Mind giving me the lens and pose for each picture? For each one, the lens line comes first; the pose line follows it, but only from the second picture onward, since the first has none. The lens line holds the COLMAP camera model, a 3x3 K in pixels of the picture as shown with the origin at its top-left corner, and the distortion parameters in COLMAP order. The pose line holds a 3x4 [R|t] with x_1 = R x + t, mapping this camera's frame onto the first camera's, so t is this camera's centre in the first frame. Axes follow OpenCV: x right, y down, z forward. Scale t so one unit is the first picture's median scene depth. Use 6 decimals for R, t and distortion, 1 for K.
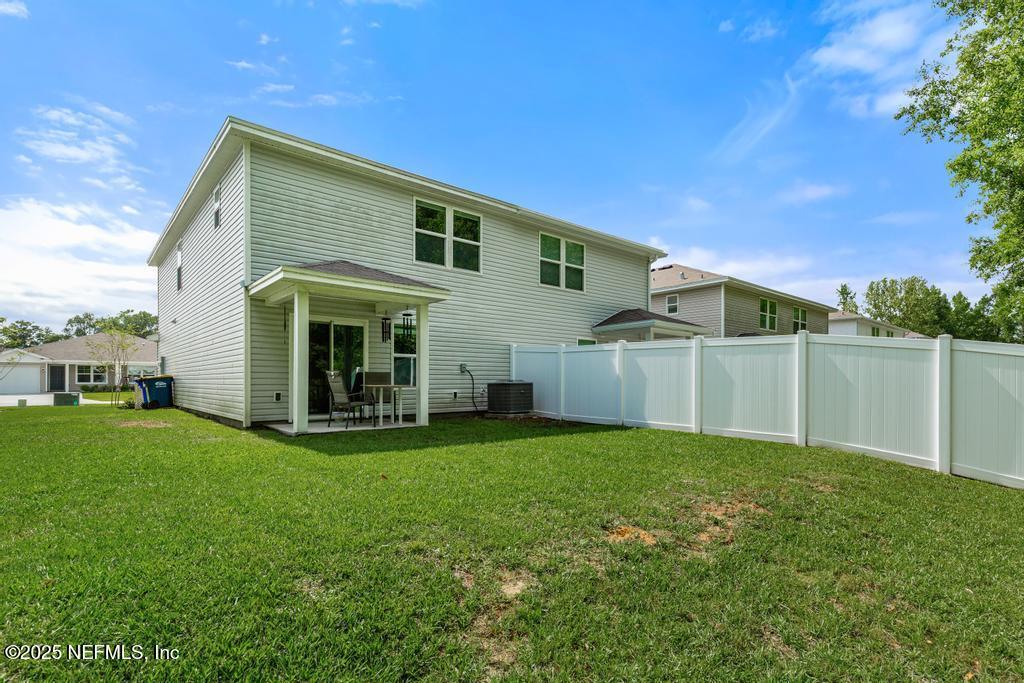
lens RADIAL K [[492.5, 0, 511.8], [0, 492.5, 382.1], [0, 0, 1]] dist [-0.001474, -0.000157]
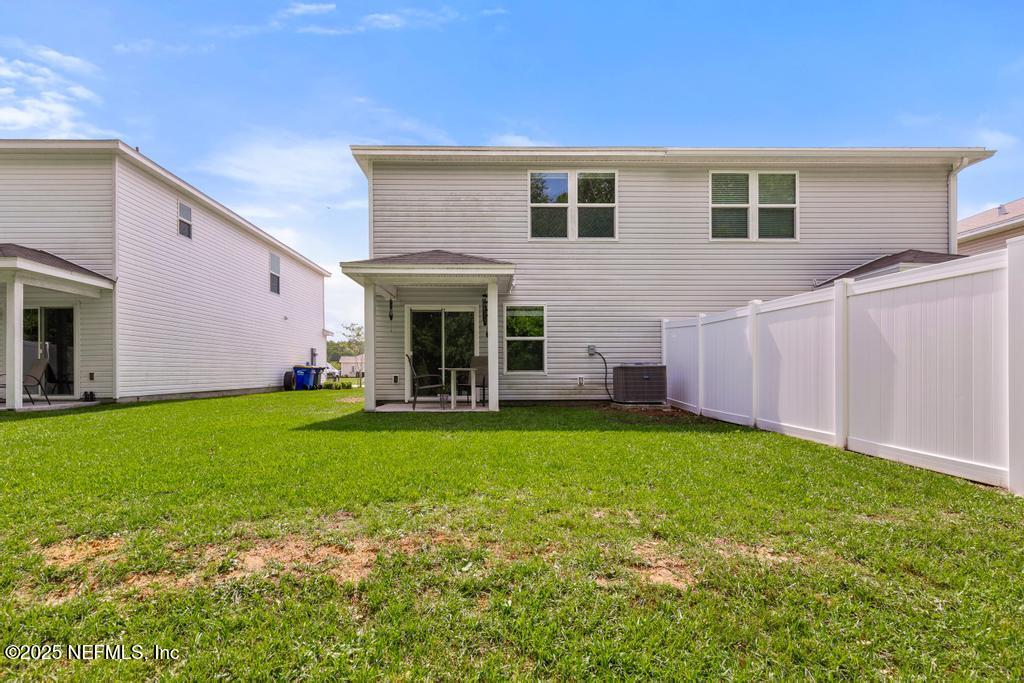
lens RADIAL K [[481.3, 0, 509.8], [0, 481.3, 371.2], [0, 0, 1]] dist [0.001548, 0.000123]
pose [[0.765263, -0.003523, -0.643708, 0.345654], [0.002116, 0.999993, -0.002957, 0.011660], [0.643714, 0.000901, 0.765266, 0.249817]]
